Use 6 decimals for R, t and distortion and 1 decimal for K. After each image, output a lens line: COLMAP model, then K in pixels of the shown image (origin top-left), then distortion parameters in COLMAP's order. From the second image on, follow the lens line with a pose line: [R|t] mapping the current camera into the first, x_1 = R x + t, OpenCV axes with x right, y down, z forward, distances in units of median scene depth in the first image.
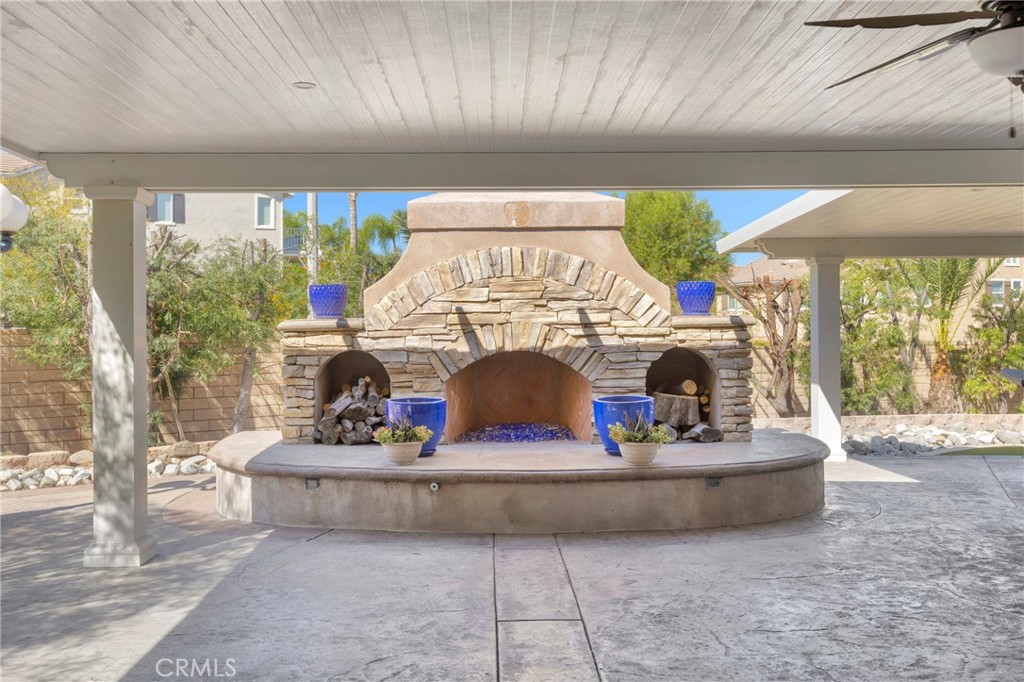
lens RADIAL K [[963.4, 0, 513.0], [0, 963.4, 338.8], [0, 0, 1]] dist [0.018196, 0.000000]
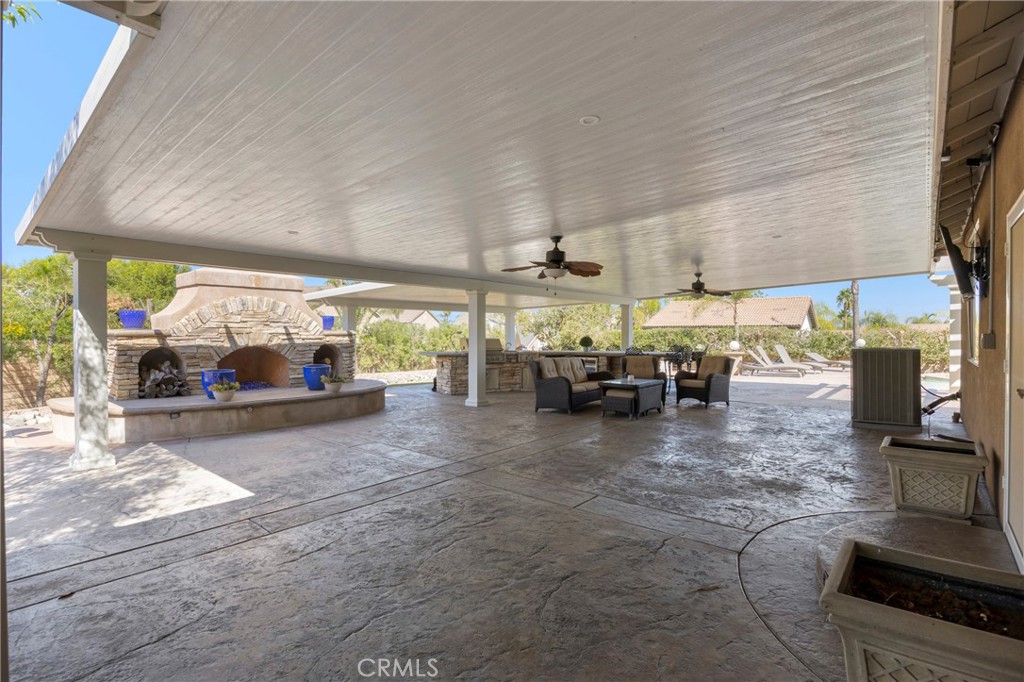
lens RADIAL K [[482.6, 0, 508.3], [0, 482.6, 342.7], [0, 0, 1]] dist [-0.020454, 0.000481]
pose [[0.664763, -0.005263, 0.747036, -0.411853], [0.005359, 0.999983, 0.002277, 0.005631], [-0.747035, 0.002489, 0.664780, -0.108770]]
